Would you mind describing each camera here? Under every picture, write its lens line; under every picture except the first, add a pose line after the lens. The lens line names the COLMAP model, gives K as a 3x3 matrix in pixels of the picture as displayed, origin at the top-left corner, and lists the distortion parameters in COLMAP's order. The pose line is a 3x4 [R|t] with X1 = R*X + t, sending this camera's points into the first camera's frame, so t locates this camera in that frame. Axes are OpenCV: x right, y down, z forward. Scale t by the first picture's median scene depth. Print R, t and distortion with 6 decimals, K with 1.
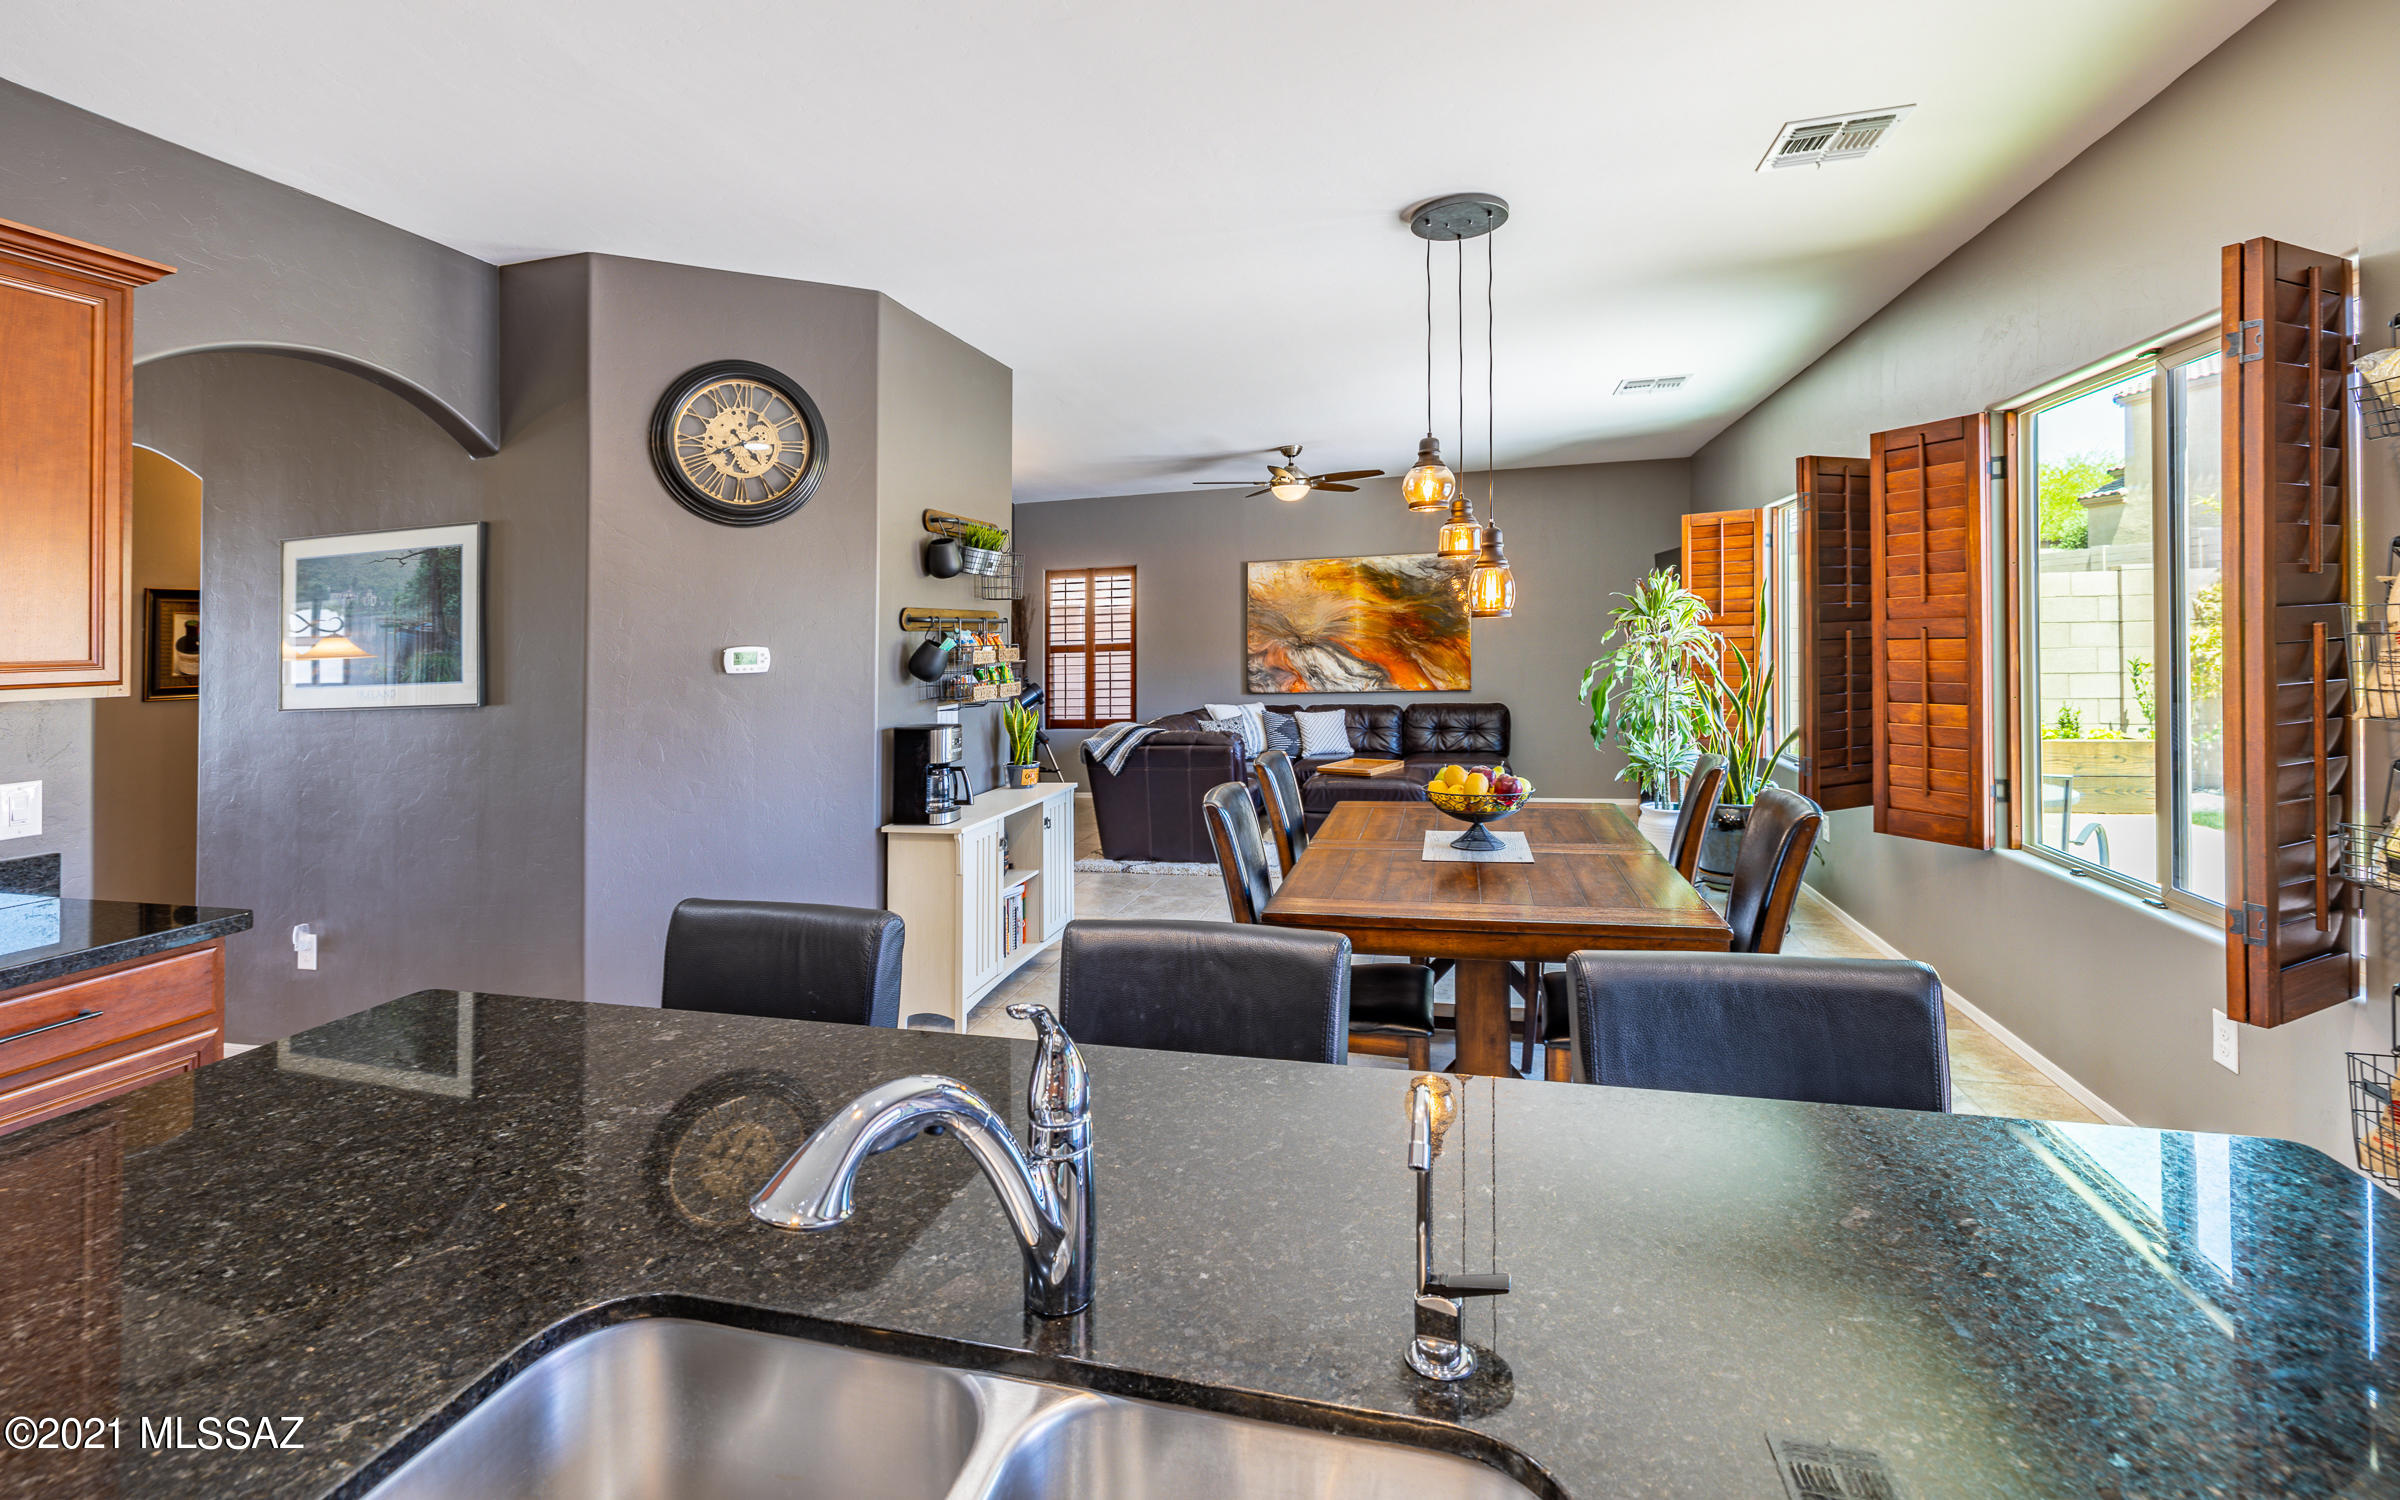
lens RADIAL K [[1013.0, 0, 1195.3], [0, 1013.0, 668.8], [0, 0, 1]] dist [-0.000955, -0.000223]
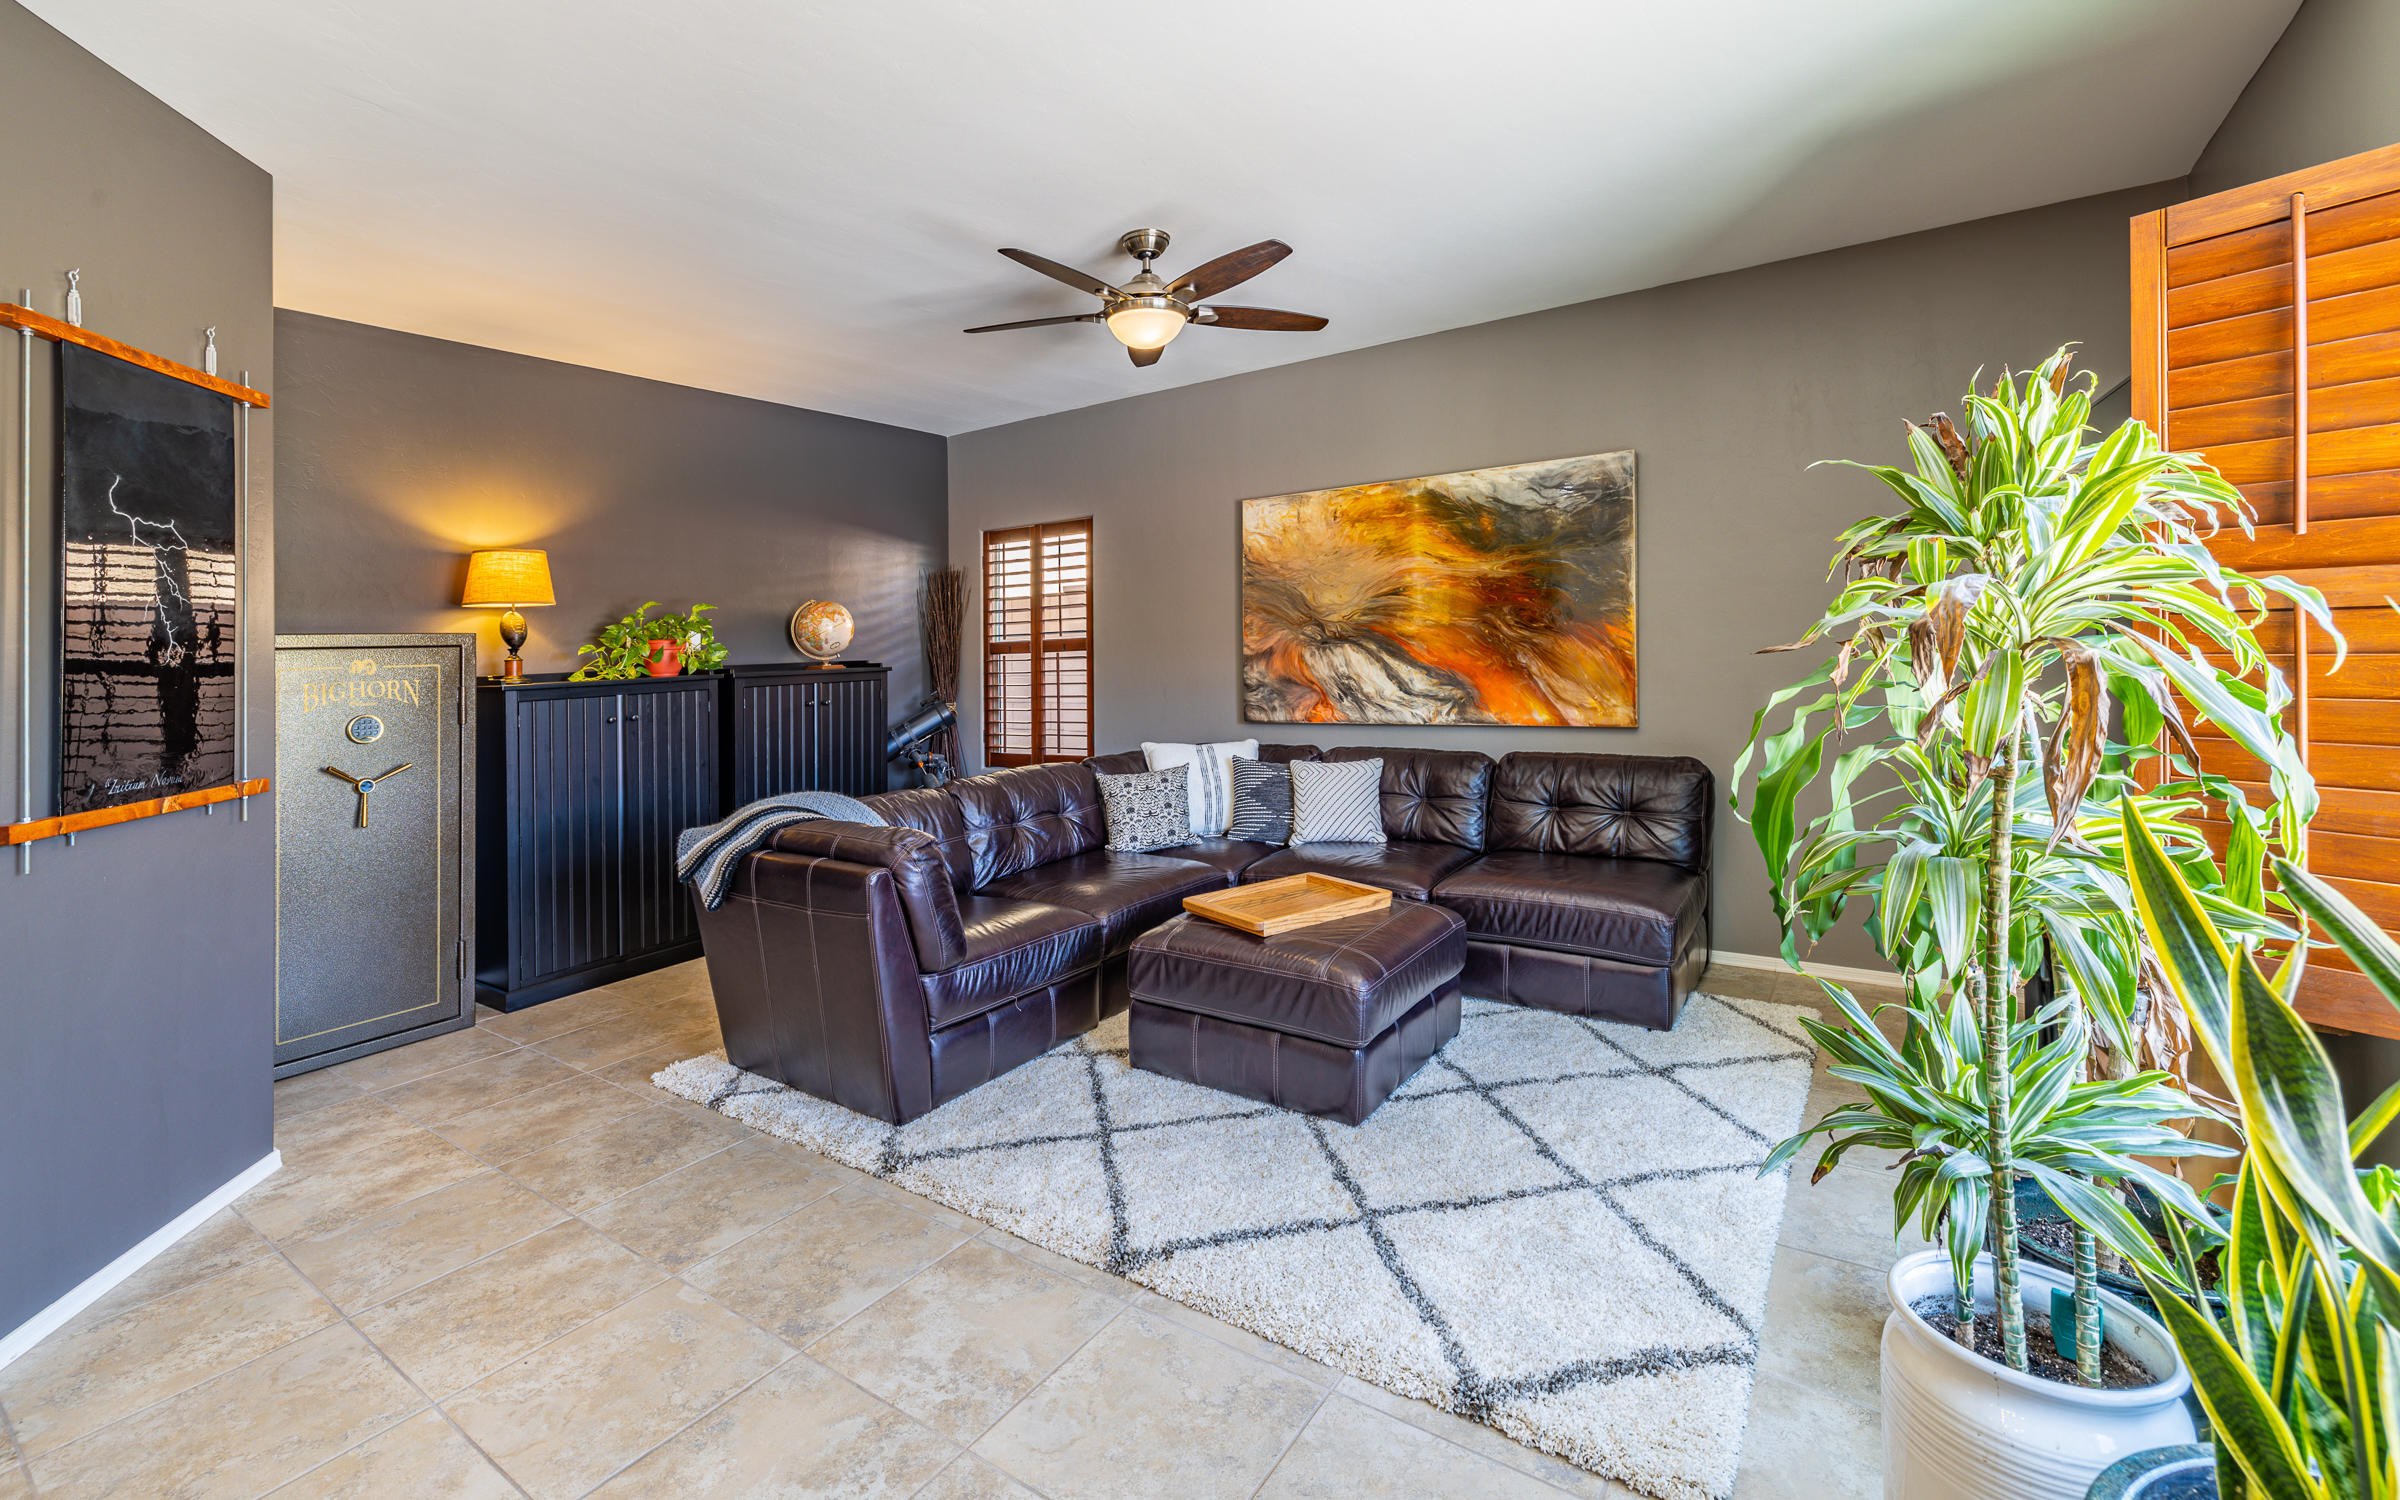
lens RADIAL K [[1013.0, 0, 1195.3], [0, 1013.0, 668.8], [0, 0, 1]] dist [-0.000955, -0.000223]
pose [[0.942067, 0.001550, -0.335422, 0.229212], [0.000827, 0.999976, 0.006942, -0.011266], [0.335425, -0.006817, 0.942042, 0.445525]]
